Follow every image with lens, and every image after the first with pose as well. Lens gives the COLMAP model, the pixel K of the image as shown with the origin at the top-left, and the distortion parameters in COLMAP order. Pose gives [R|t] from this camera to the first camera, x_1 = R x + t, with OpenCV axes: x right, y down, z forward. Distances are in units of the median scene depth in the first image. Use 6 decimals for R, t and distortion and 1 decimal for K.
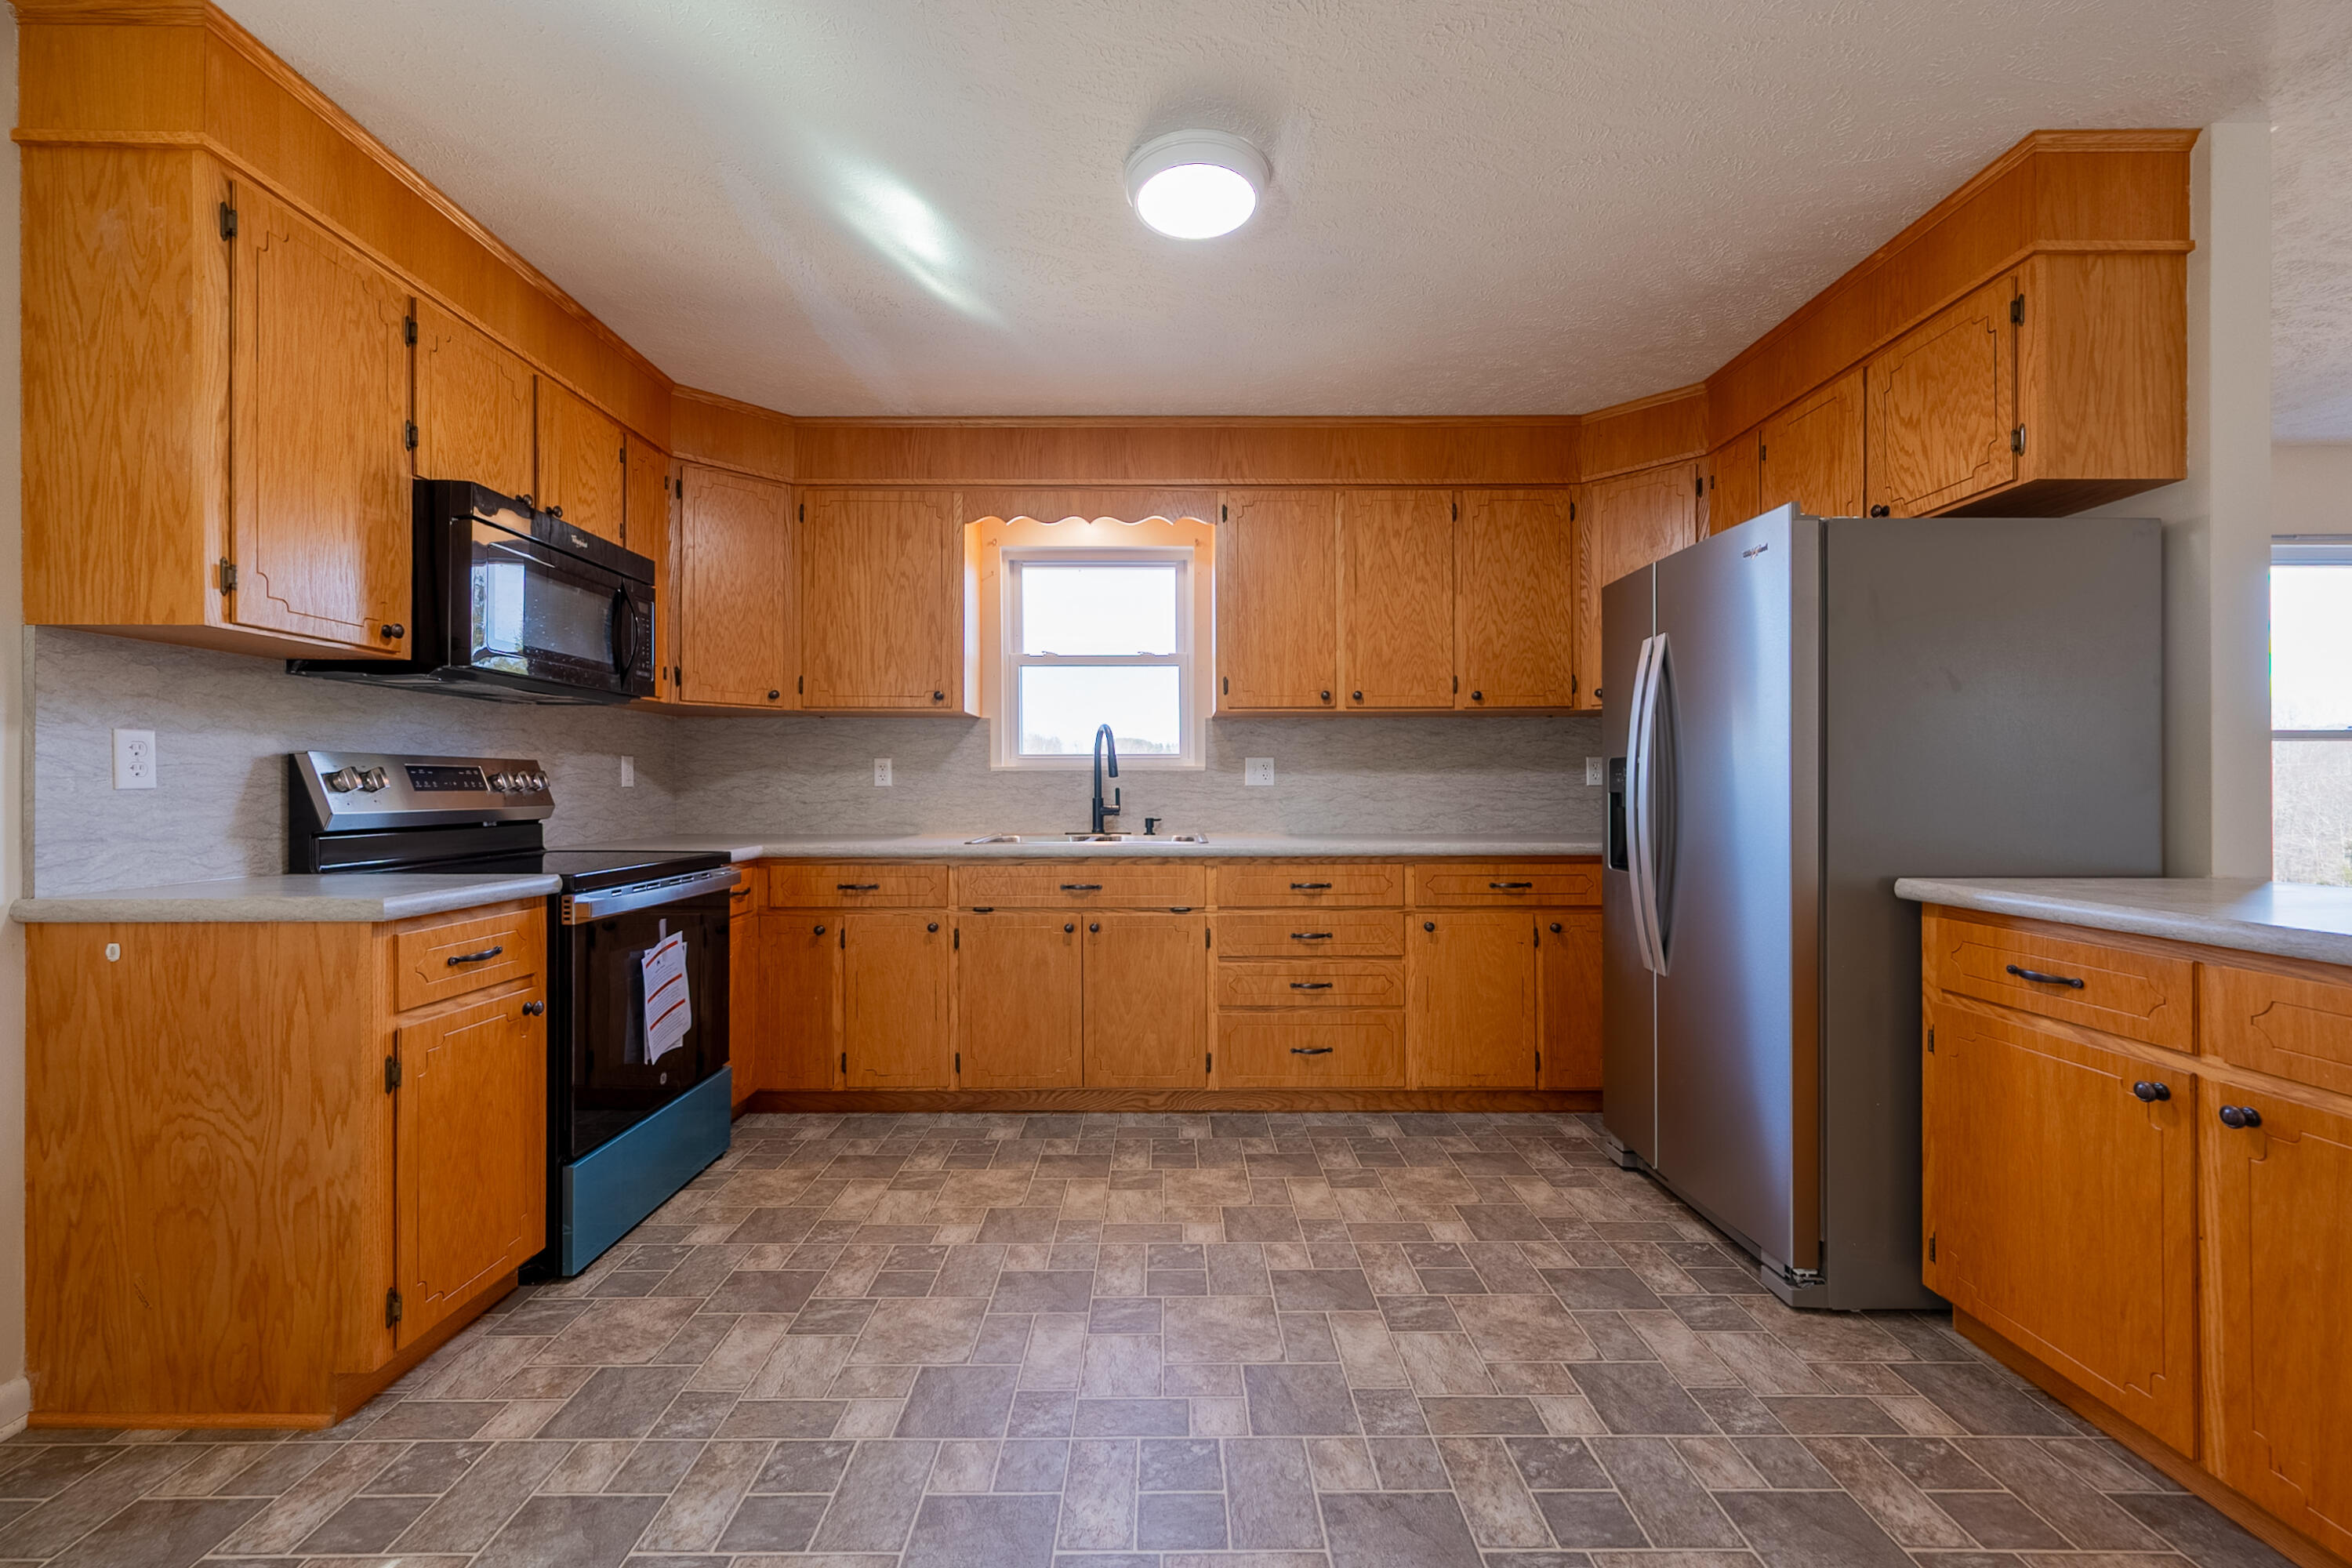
lens RADIAL K [[945.3, 0, 1164.8], [0, 945.3, 786.2], [0, 0, 1]] dist [0.002087, -0.000660]
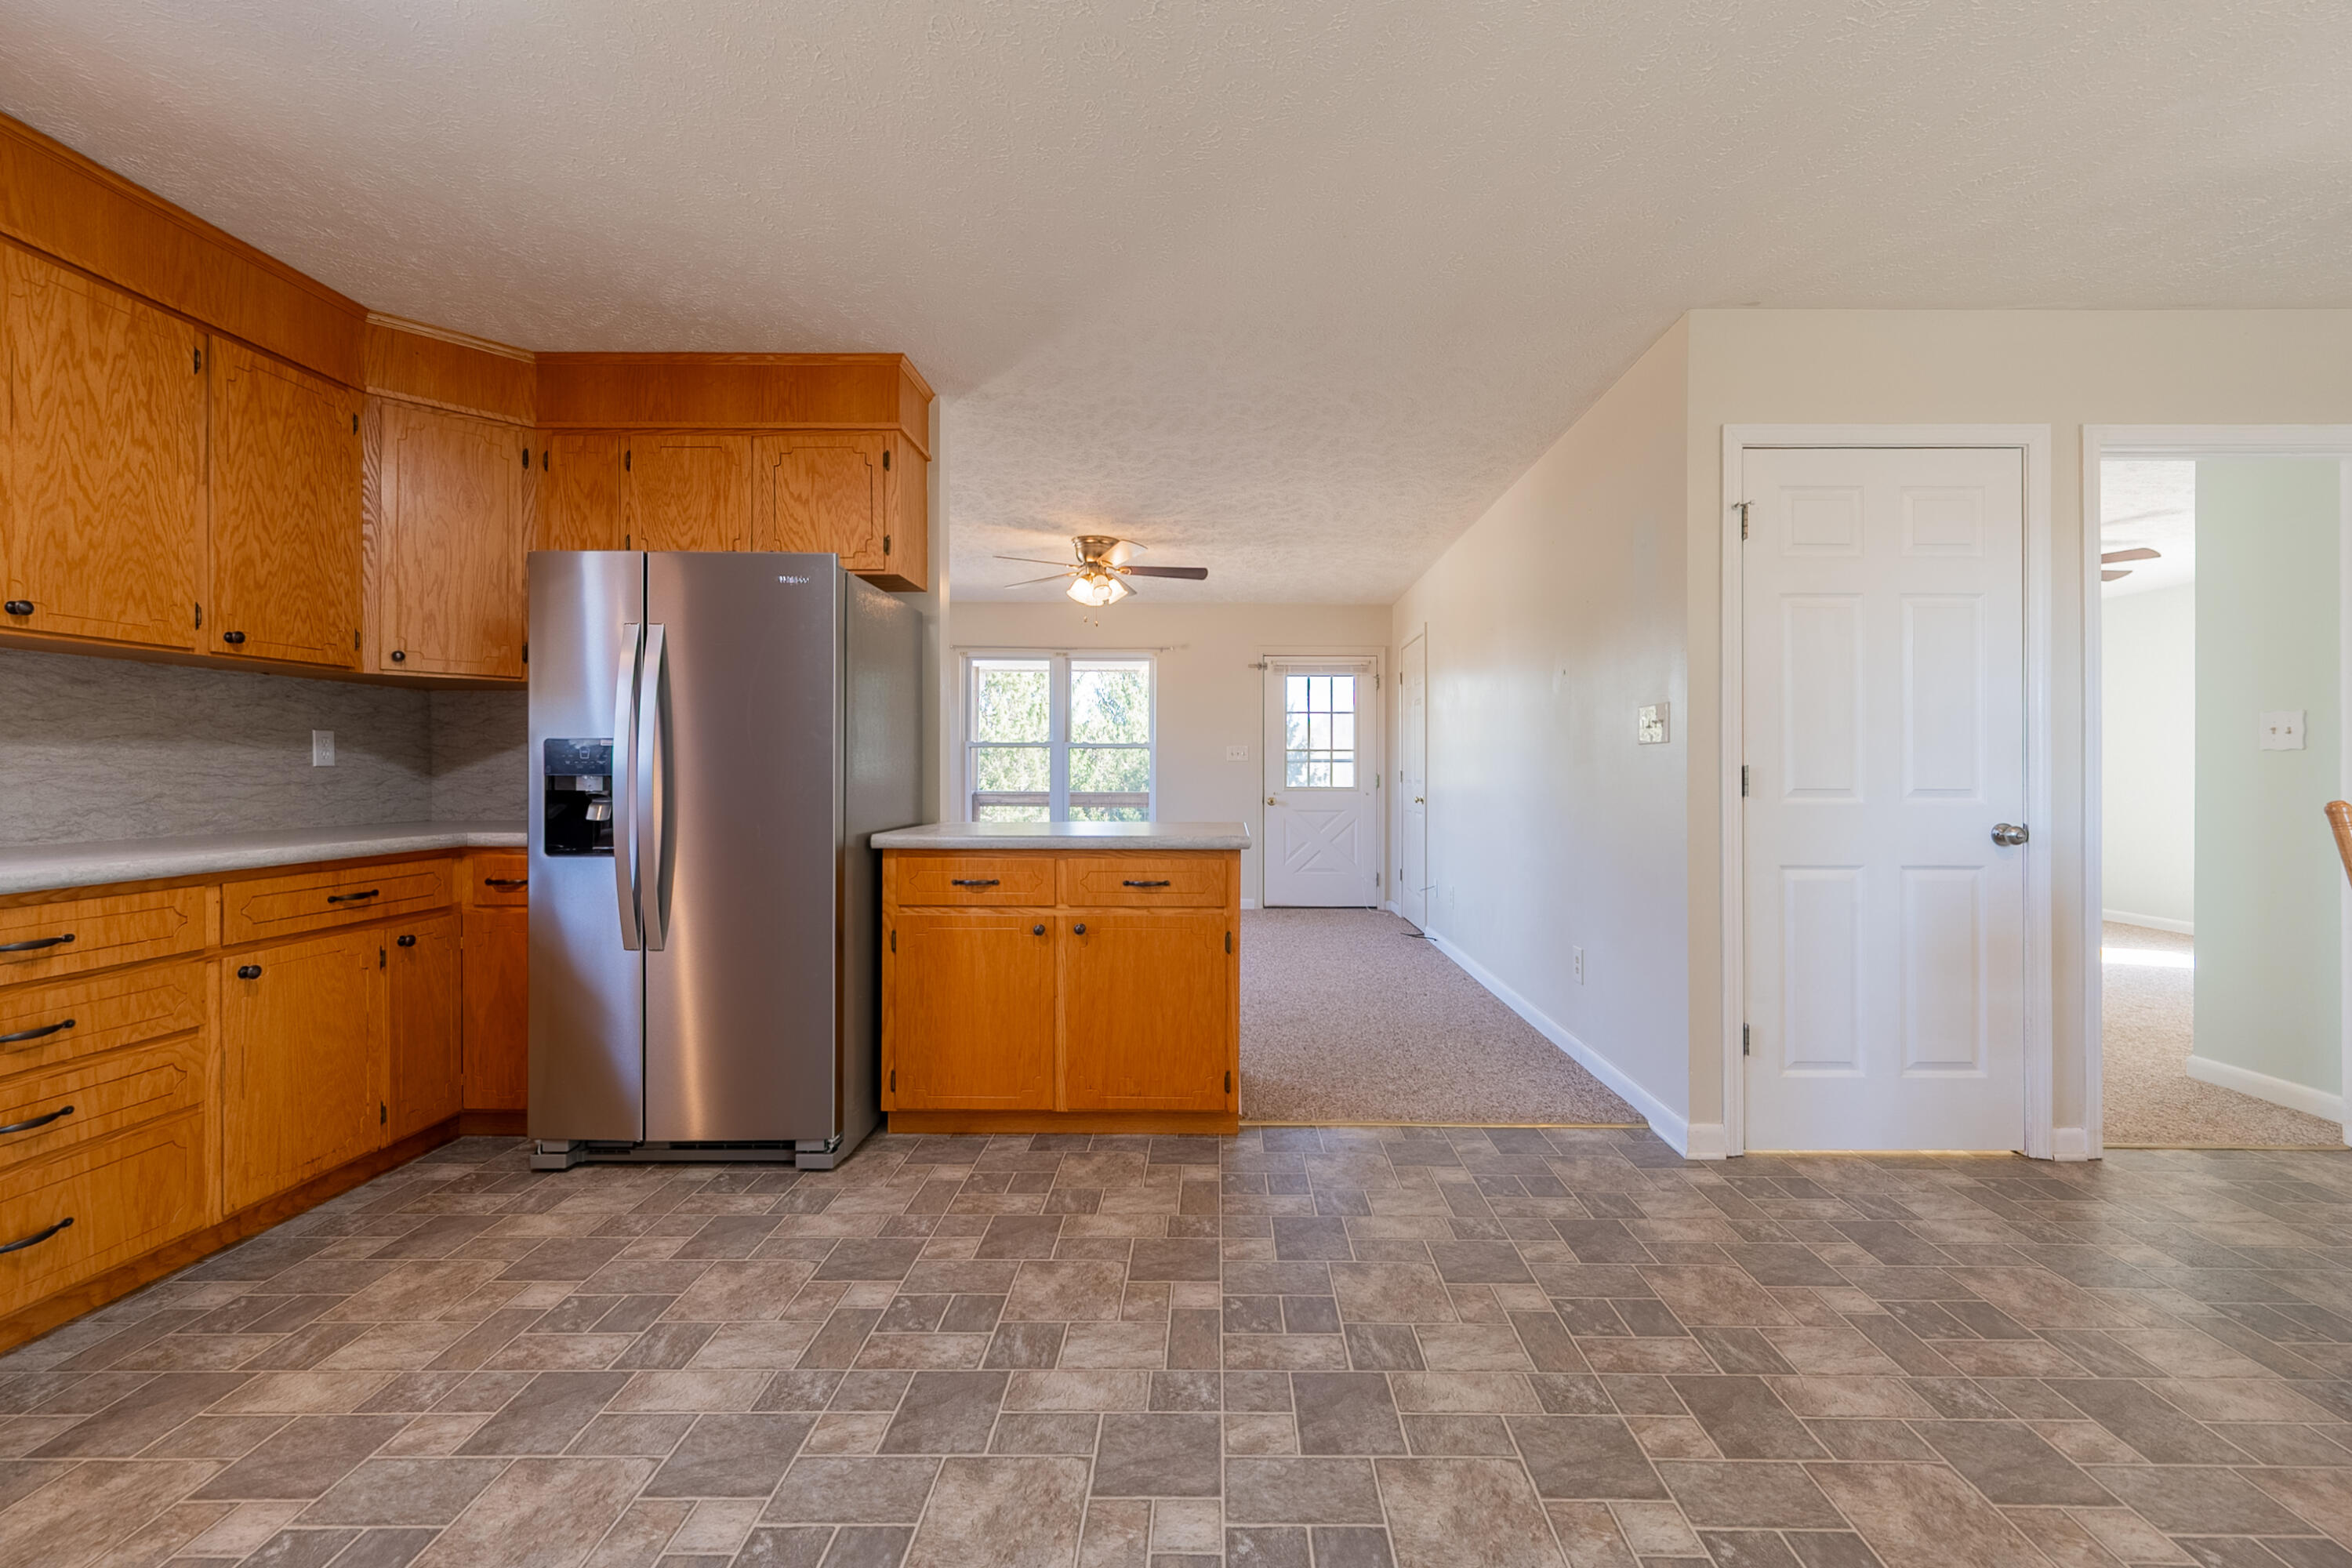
lens RADIAL K [[945.3, 0, 1218.6], [0, 945.3, 770.5], [0, 0, 1]] dist [0.002087, -0.000660]
pose [[-0.001698, -0.001060, 0.999998, -0.407079], [-0.006354, 0.999979, 0.001050, -0.002916], [-0.999978, -0.006352, -0.001705, 0.295874]]
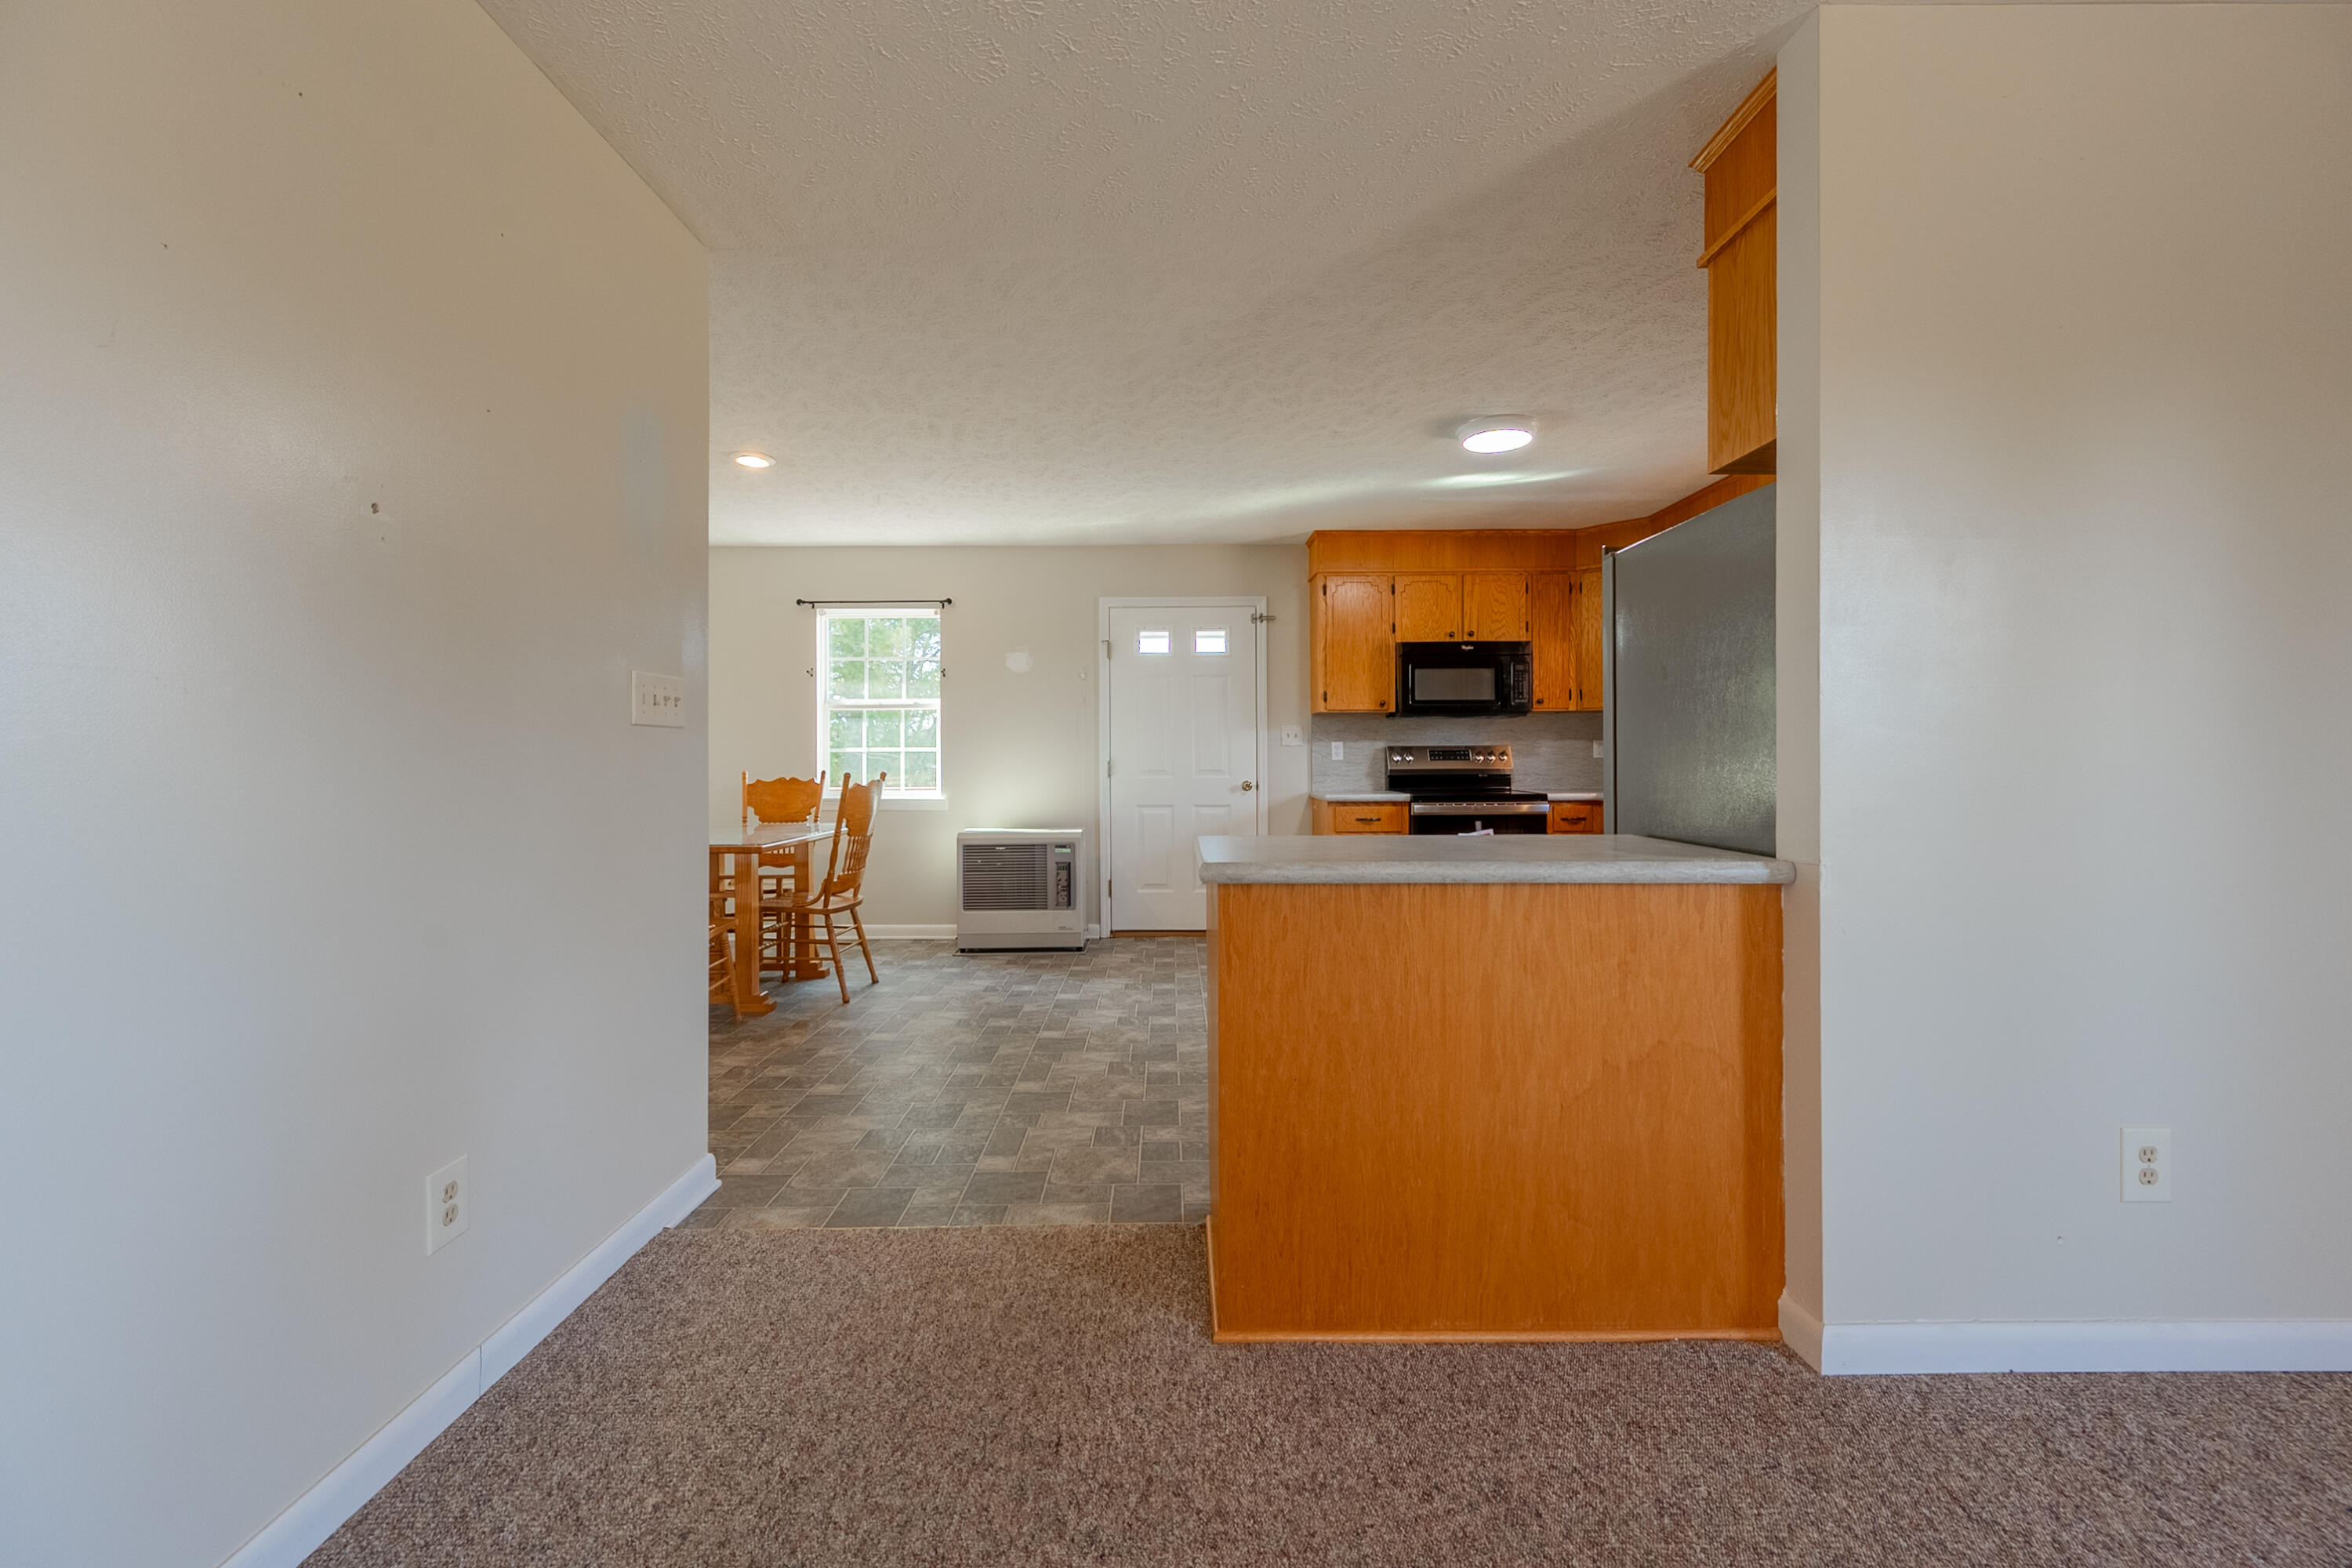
lens RADIAL K [[945.3, 0, 1174.8], [0, 945.3, 754.3], [0, 0, 1]] dist [0.002087, -0.000660]
pose [[0.003423, -0.003225, -0.999989, 1.249699], [0.005942, 0.999977, -0.003205, -0.005637], [0.999976, -0.005931, 0.003442, 0.246446]]
